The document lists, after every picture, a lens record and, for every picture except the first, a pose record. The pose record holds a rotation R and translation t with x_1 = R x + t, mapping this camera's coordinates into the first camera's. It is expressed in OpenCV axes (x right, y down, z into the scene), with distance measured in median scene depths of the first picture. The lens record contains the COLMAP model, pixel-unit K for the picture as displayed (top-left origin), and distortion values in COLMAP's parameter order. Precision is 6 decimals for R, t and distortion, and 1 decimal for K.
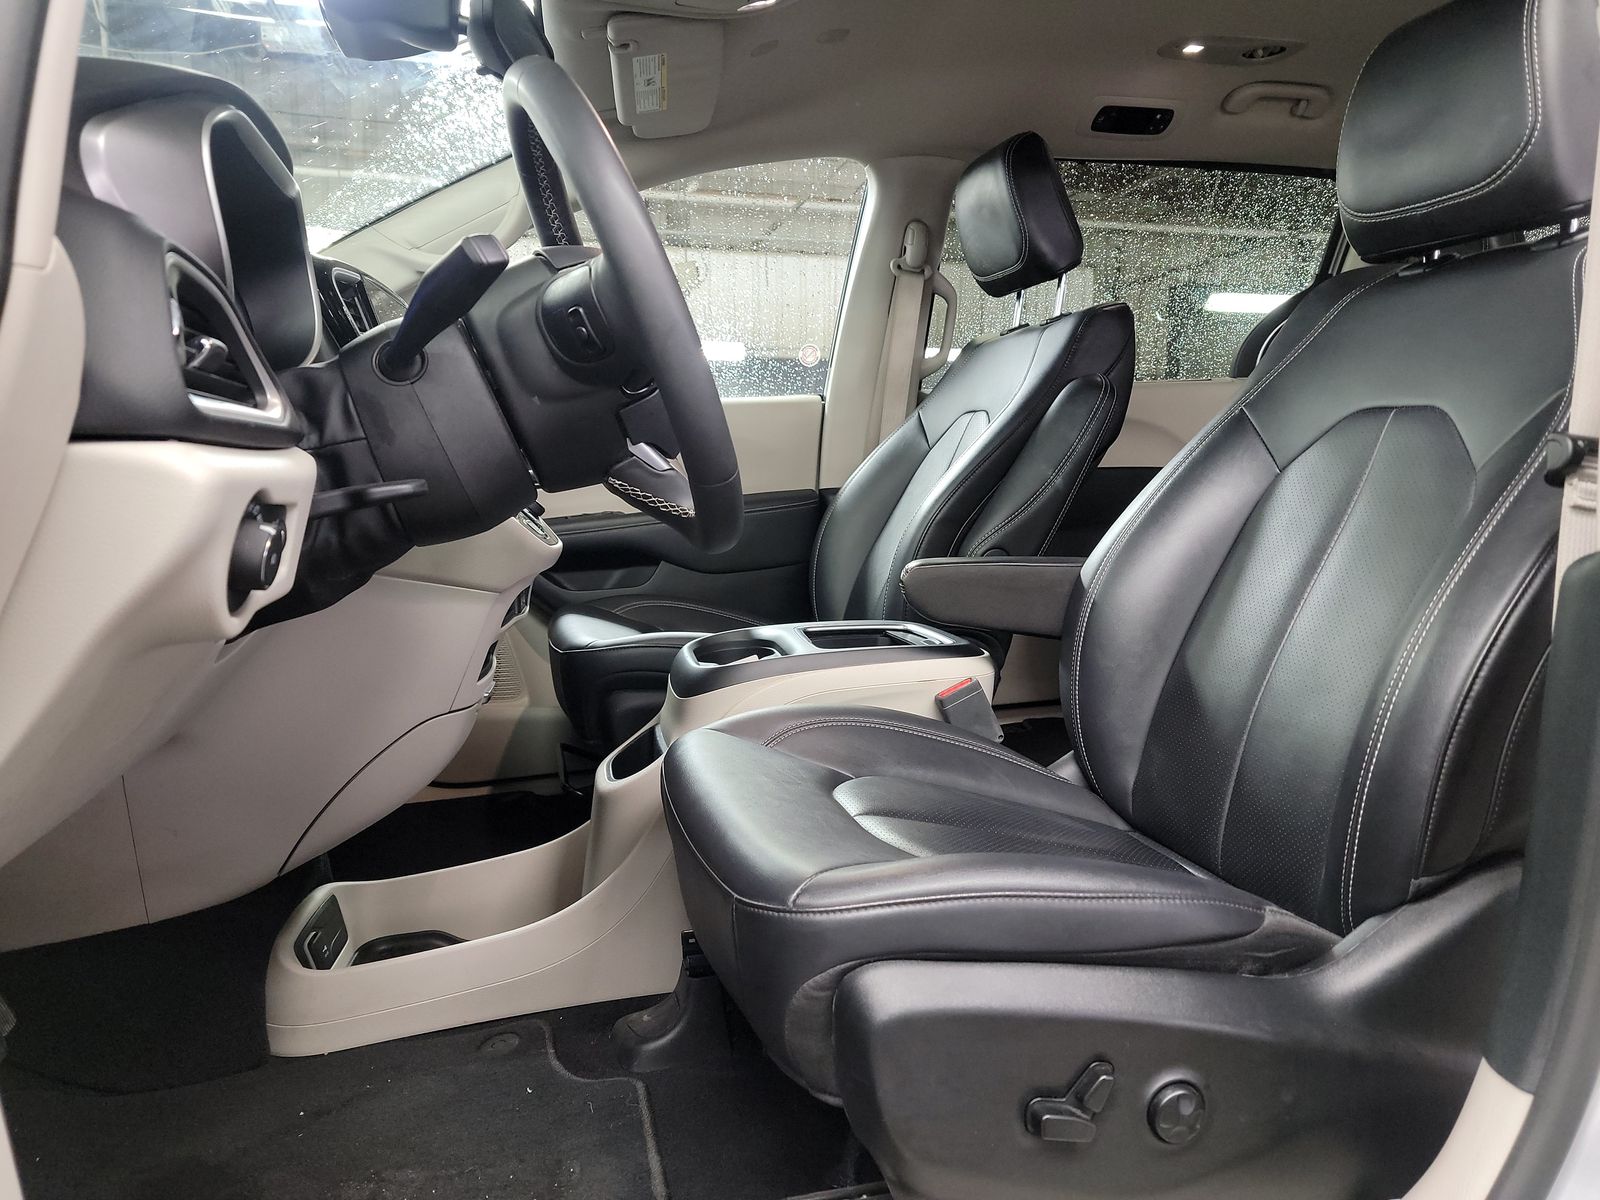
lens RADIAL K [[1110.7, 0, 815.9], [0, 1110.7, 594.5], [0, 0, 1]] dist [0.073205, -0.064432]
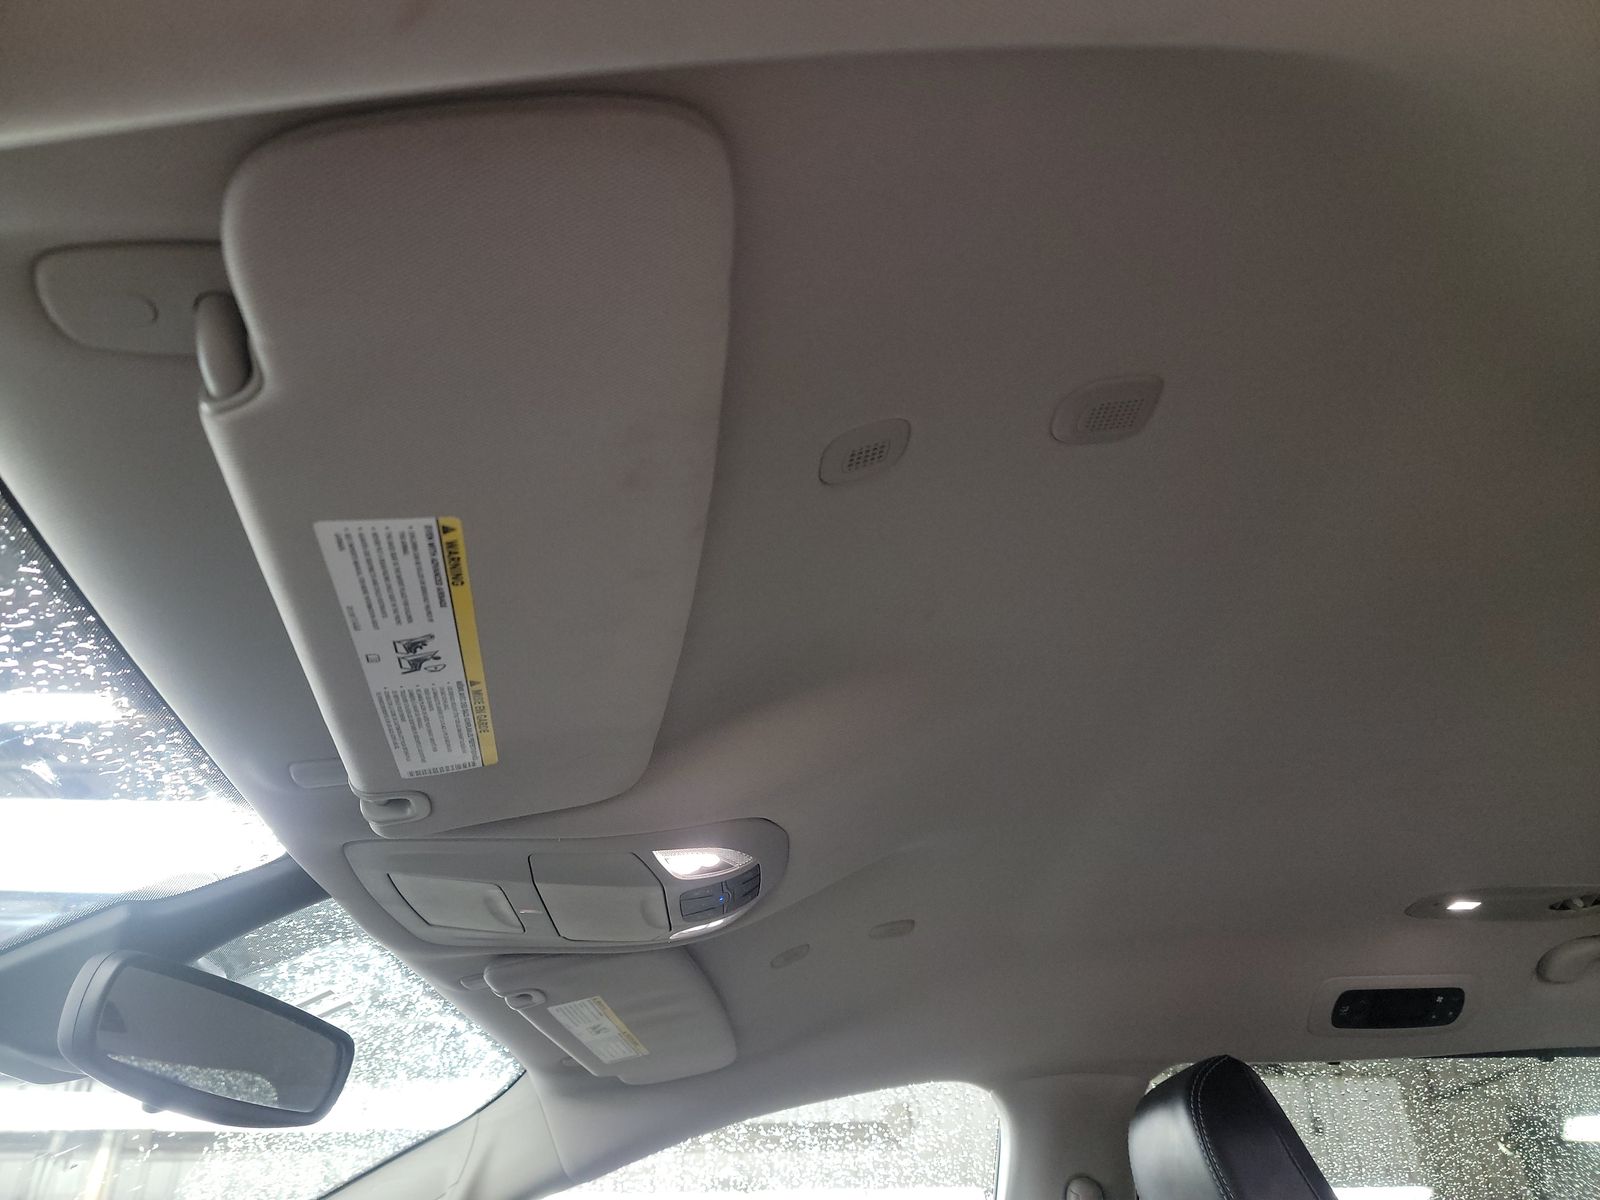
lens RADIAL K [[1110.7, 0, 815.9], [0, 1110.7, 594.5], [0, 0, 1]] dist [0.073205, -0.064432]
pose [[0.976526, -0.124315, -0.175904, 0.102899], [-0.015096, 0.775138, -0.631612, -0.196731], [0.214869, 0.619441, 0.755066, 0.305994]]
